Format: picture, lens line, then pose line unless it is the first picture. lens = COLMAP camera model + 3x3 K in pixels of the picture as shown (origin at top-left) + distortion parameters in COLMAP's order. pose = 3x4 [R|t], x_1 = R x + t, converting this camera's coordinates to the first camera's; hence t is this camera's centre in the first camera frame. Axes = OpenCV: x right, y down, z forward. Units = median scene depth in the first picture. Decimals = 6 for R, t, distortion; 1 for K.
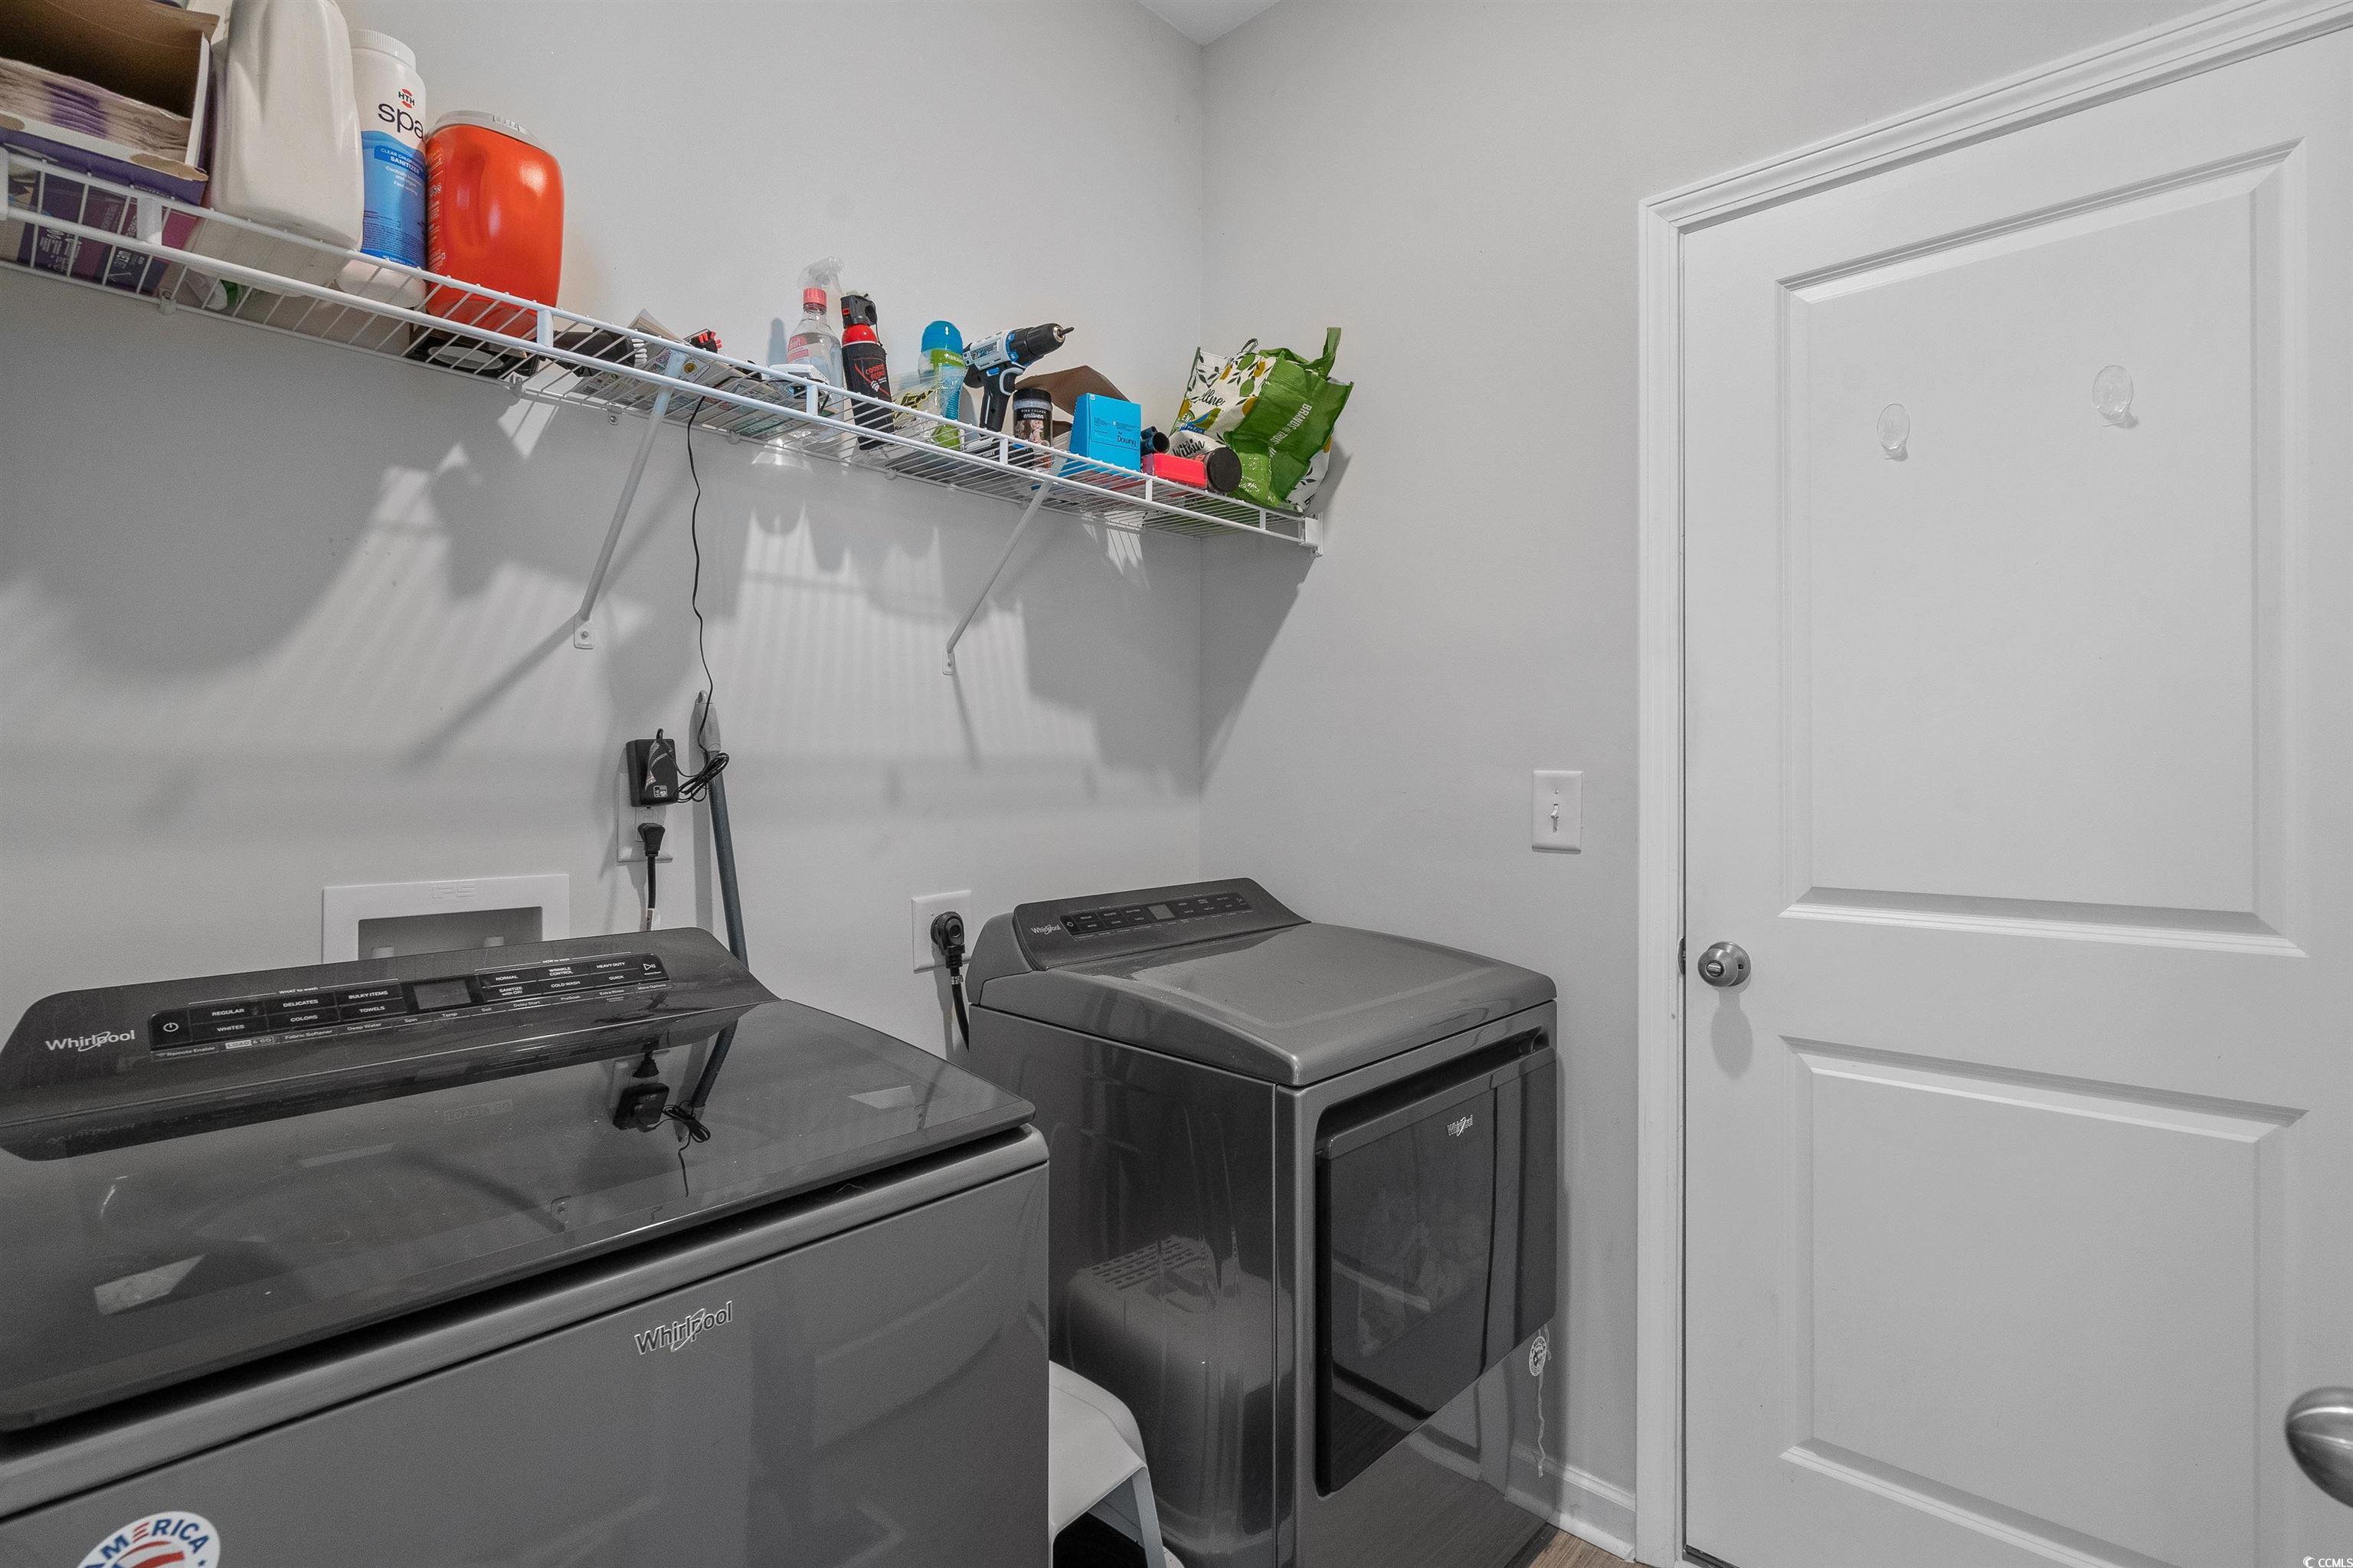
lens RADIAL K [[1079.2, 0, 1175.0], [0, 1079.2, 777.1], [0, 0, 1]] dist [-0.003612, 0.000287]
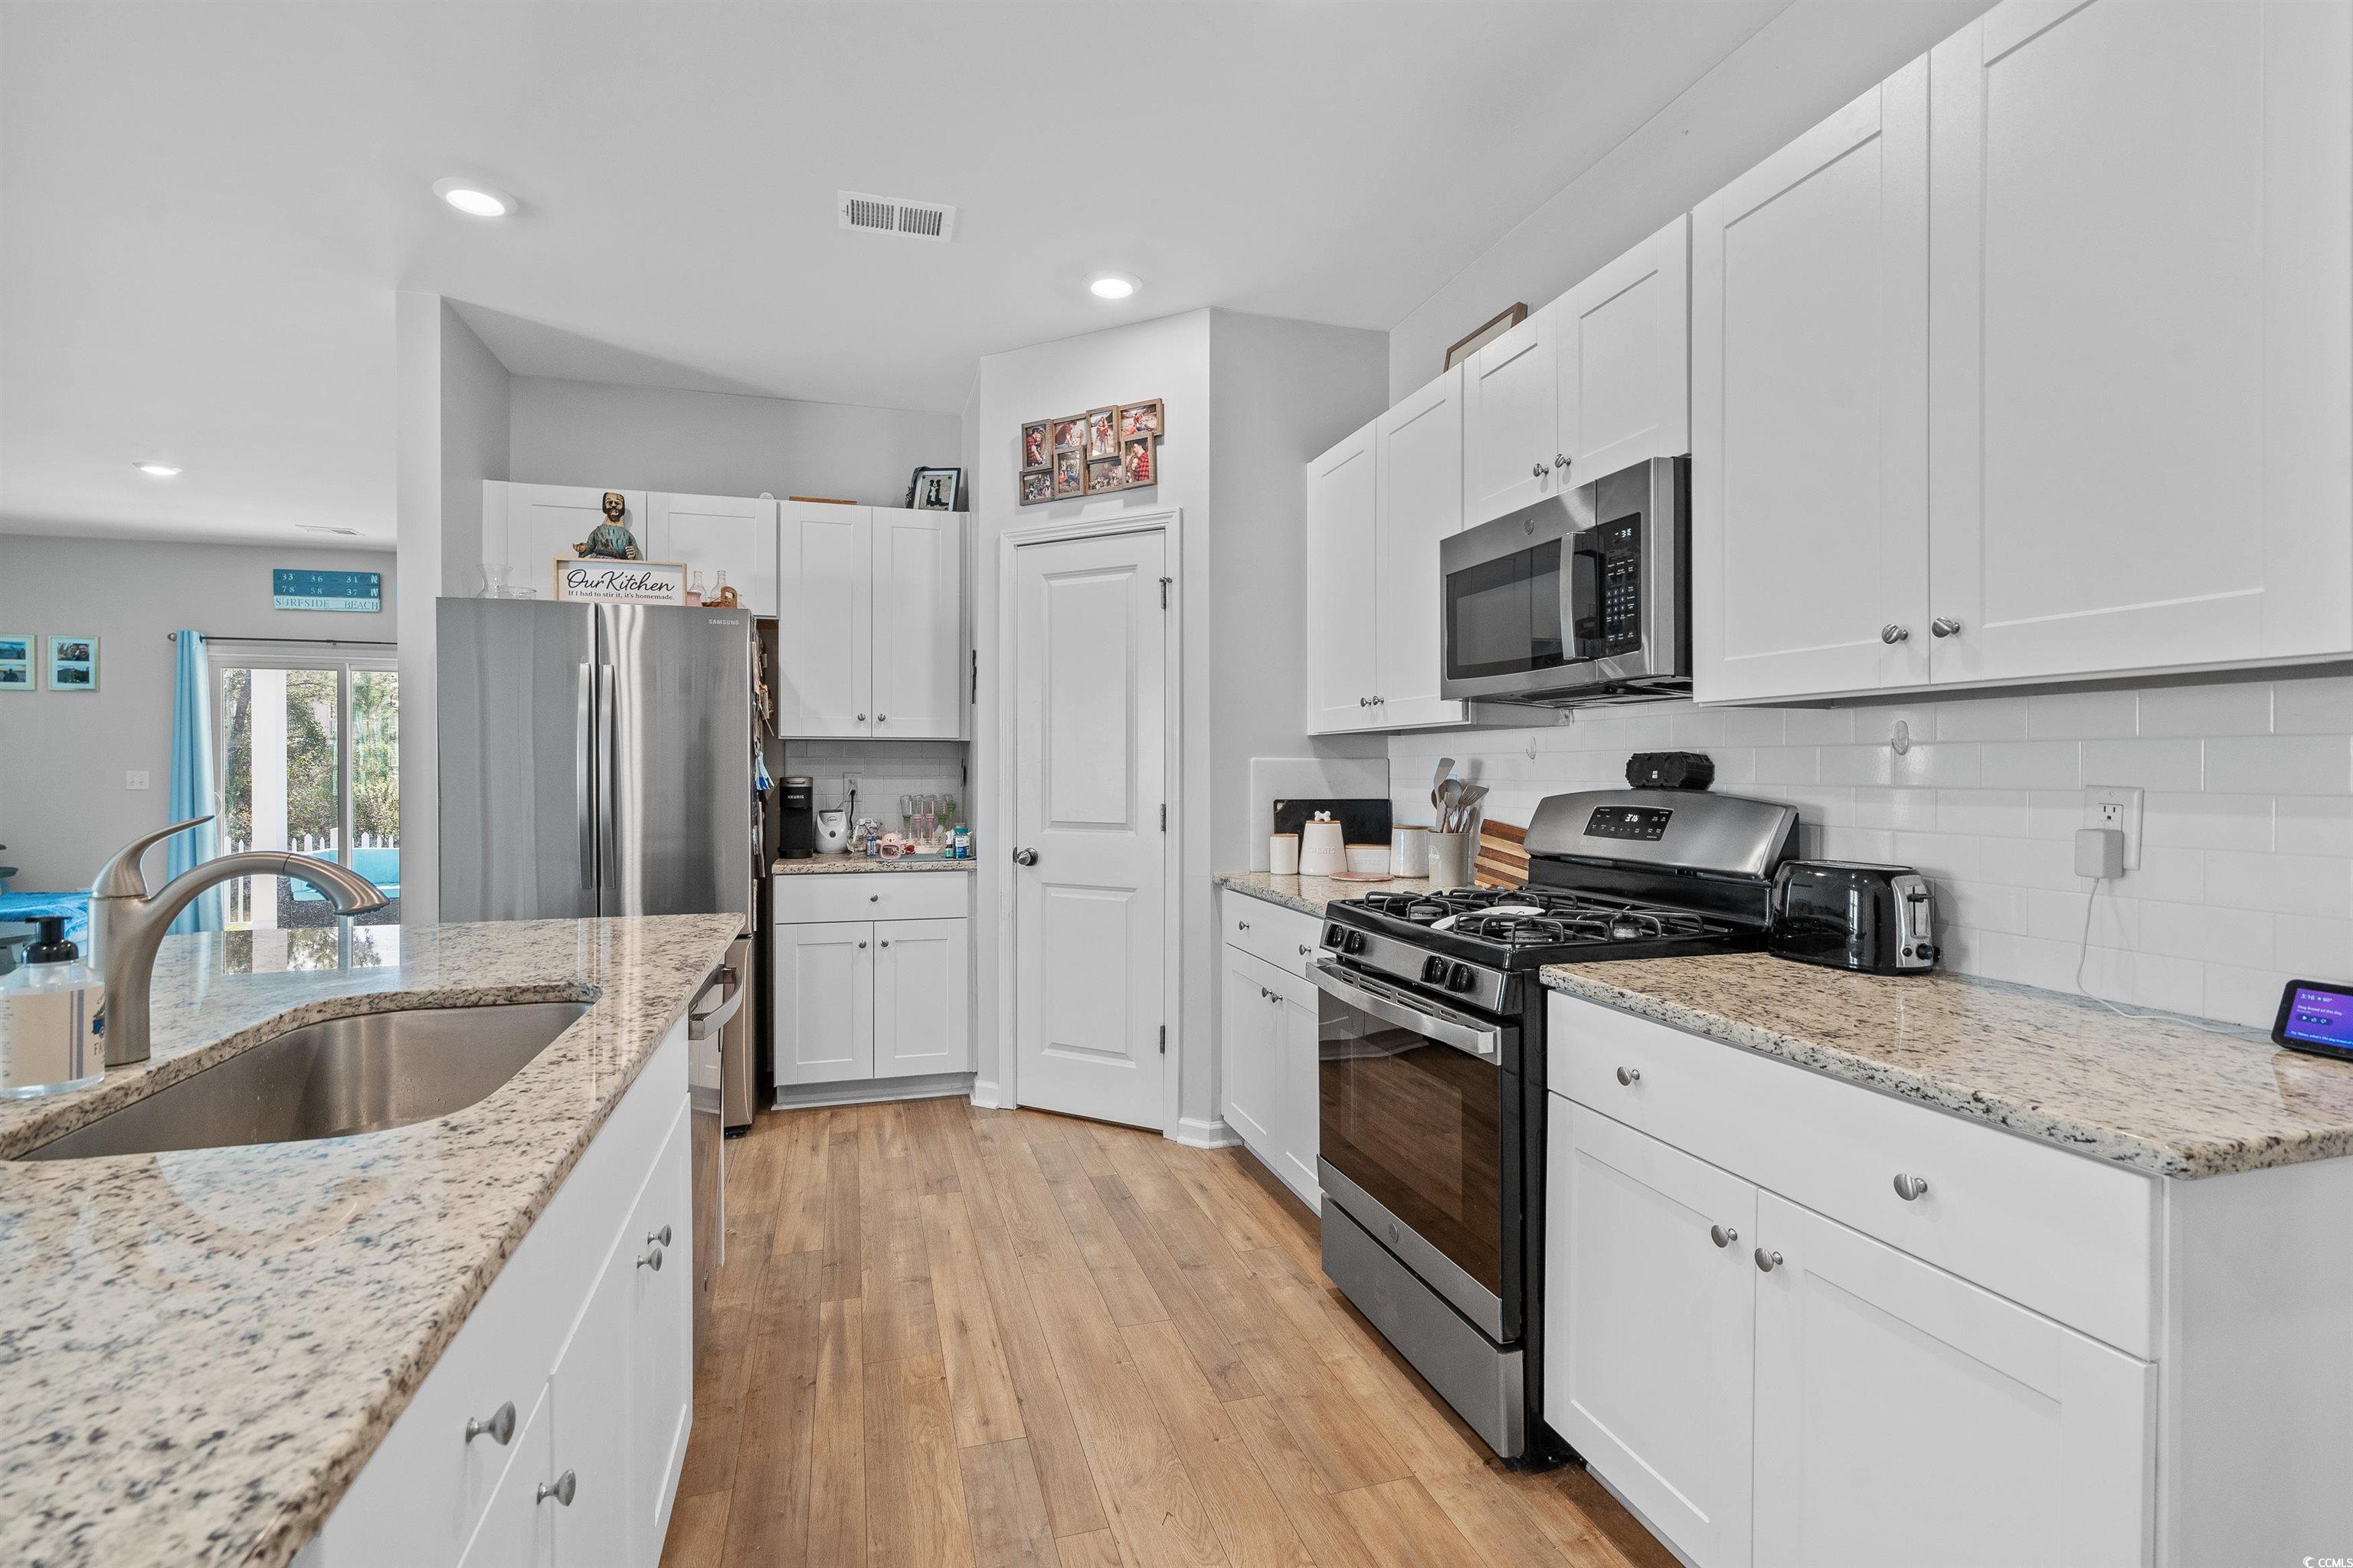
lens RADIAL K [[1079.2, 0, 1175.0], [0, 1079.2, 777.1], [0, 0, 1]] dist [-0.003612, 0.000287]
pose [[0.985077, -0.004508, 0.172058, 0.424738], [0.003355, 0.999970, 0.006990, -0.017432], [-0.172084, -0.006309, 0.985062, -1.457942]]
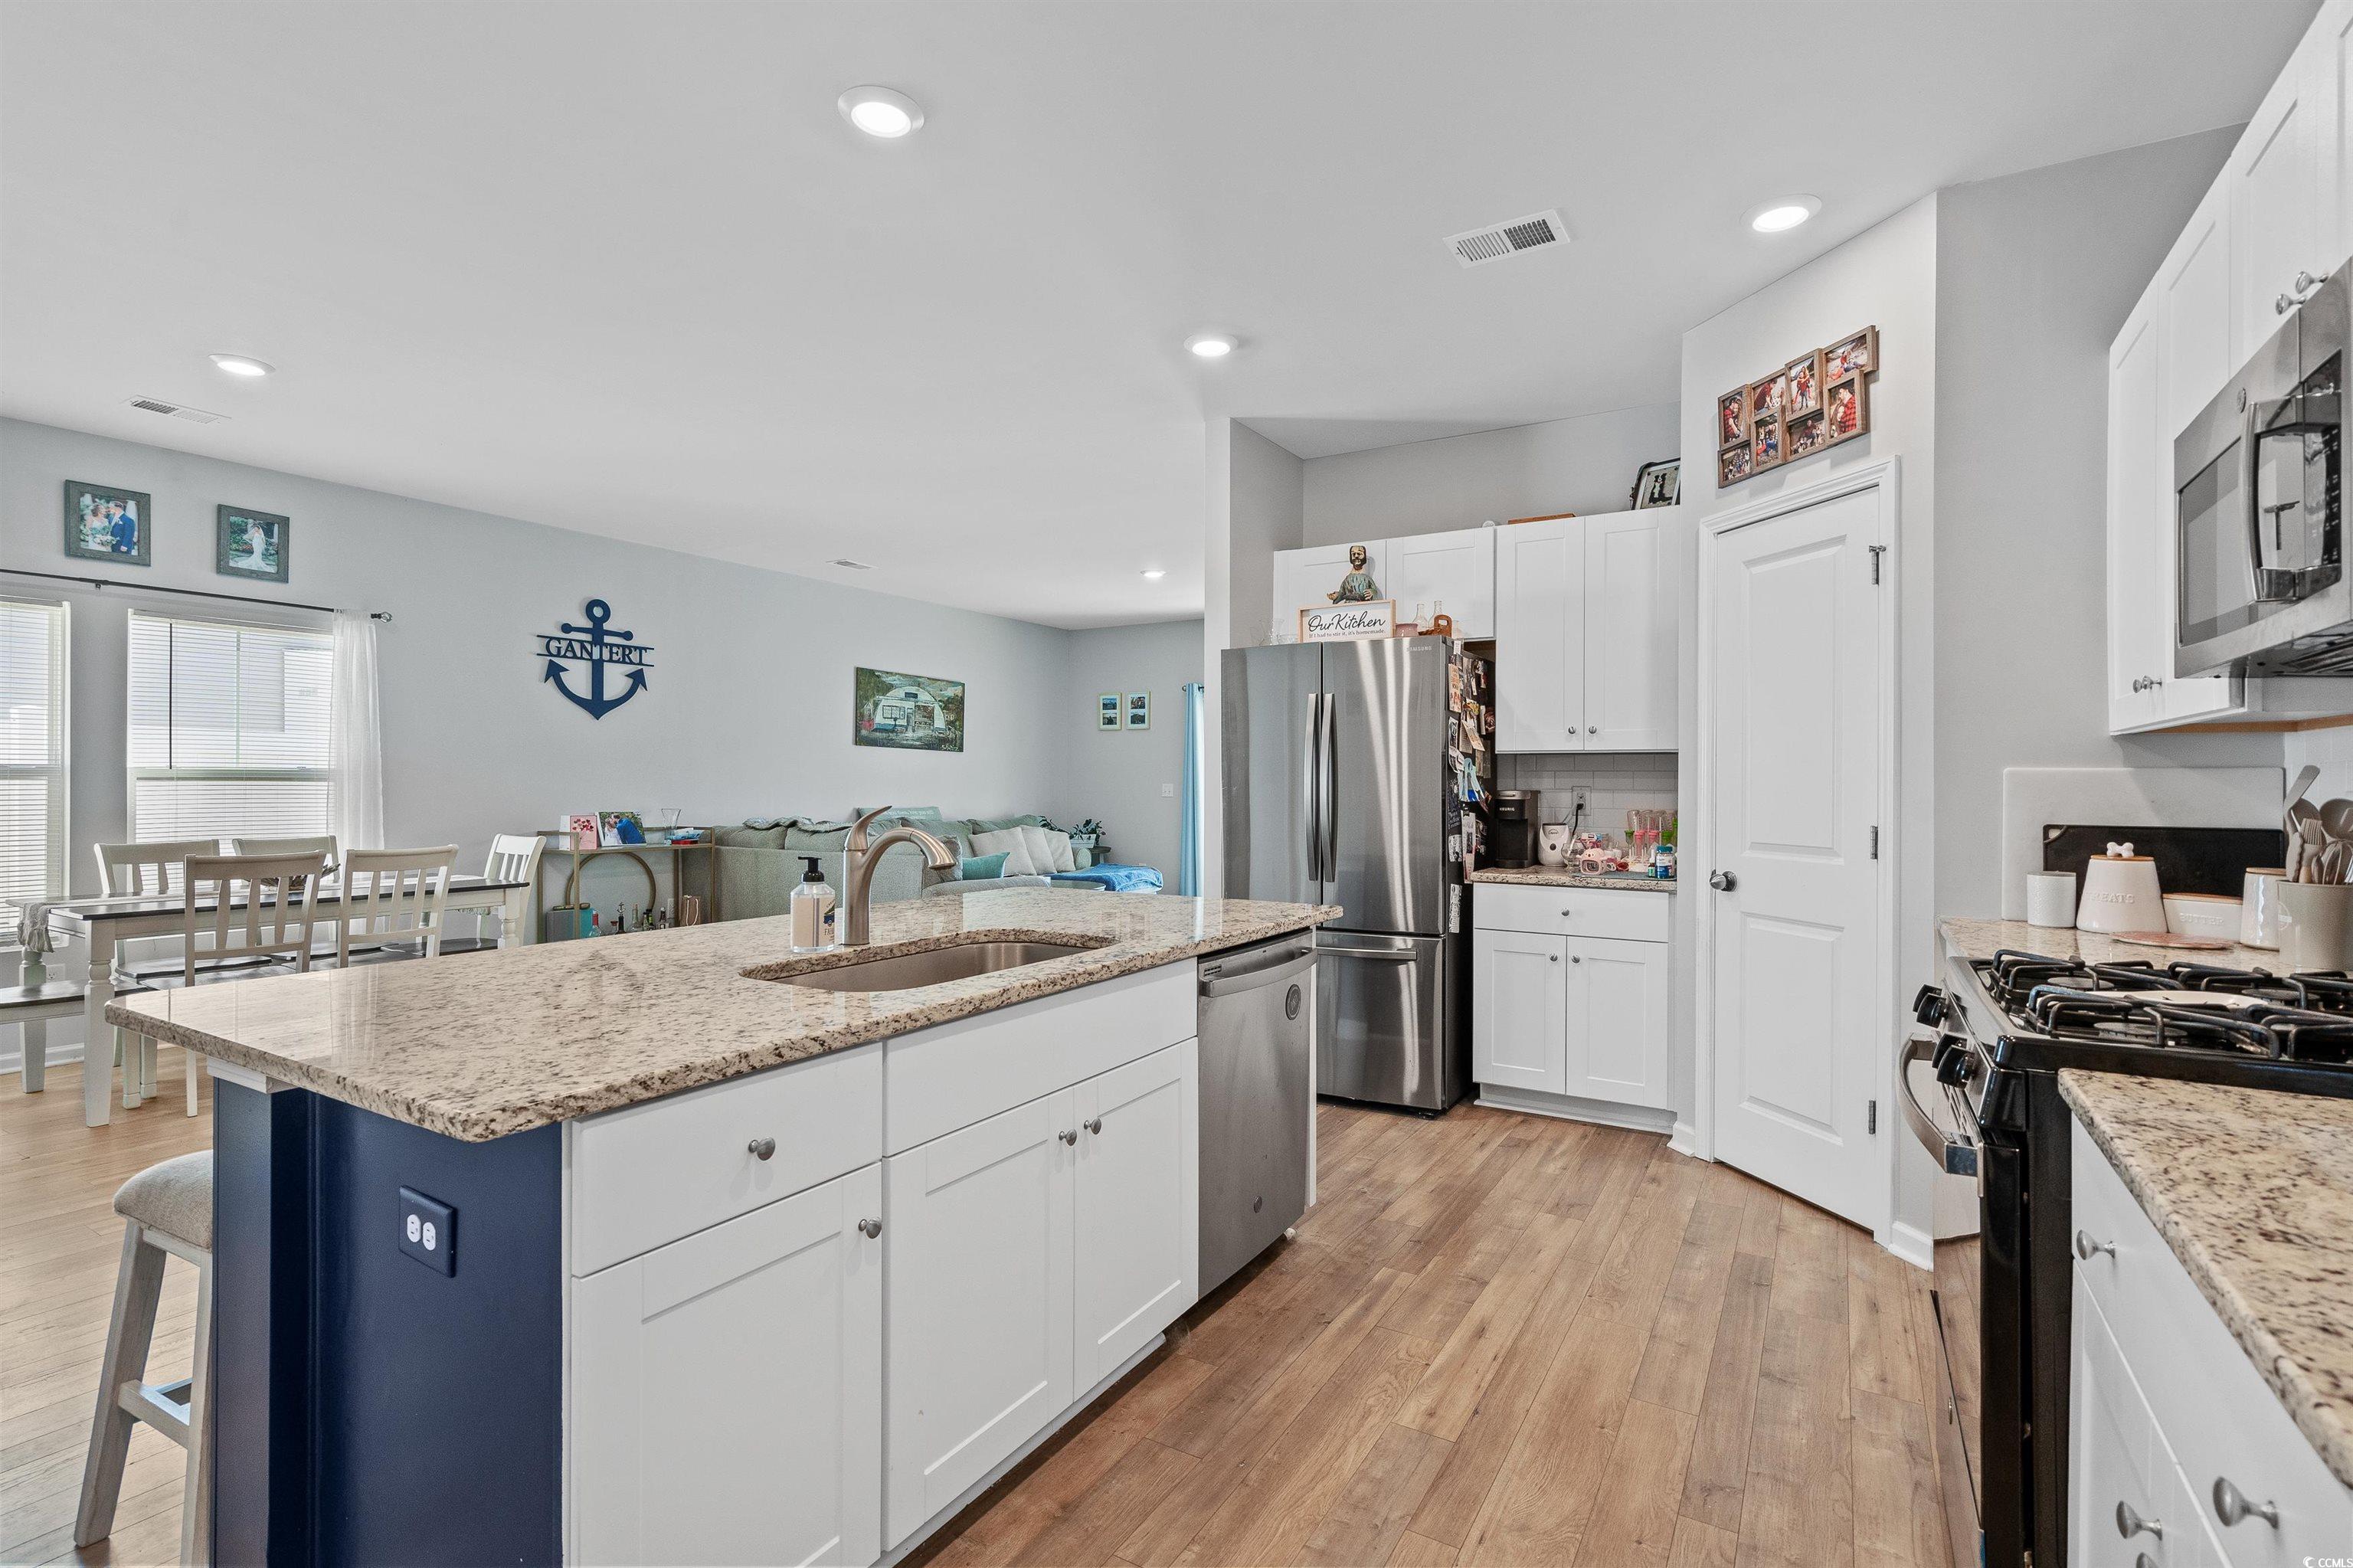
lens RADIAL K [[1093.3, 0, 1176.5], [0, 1093.3, 784.0], [0, 0, 1]] dist [-0.000332, 0.000353]
pose [[0.789488, 0.000093, -0.613766, 0.996590], [-0.001748, 0.999996, -0.002096, -0.009908], [0.613763, 0.002727, 0.789485, -1.411214]]
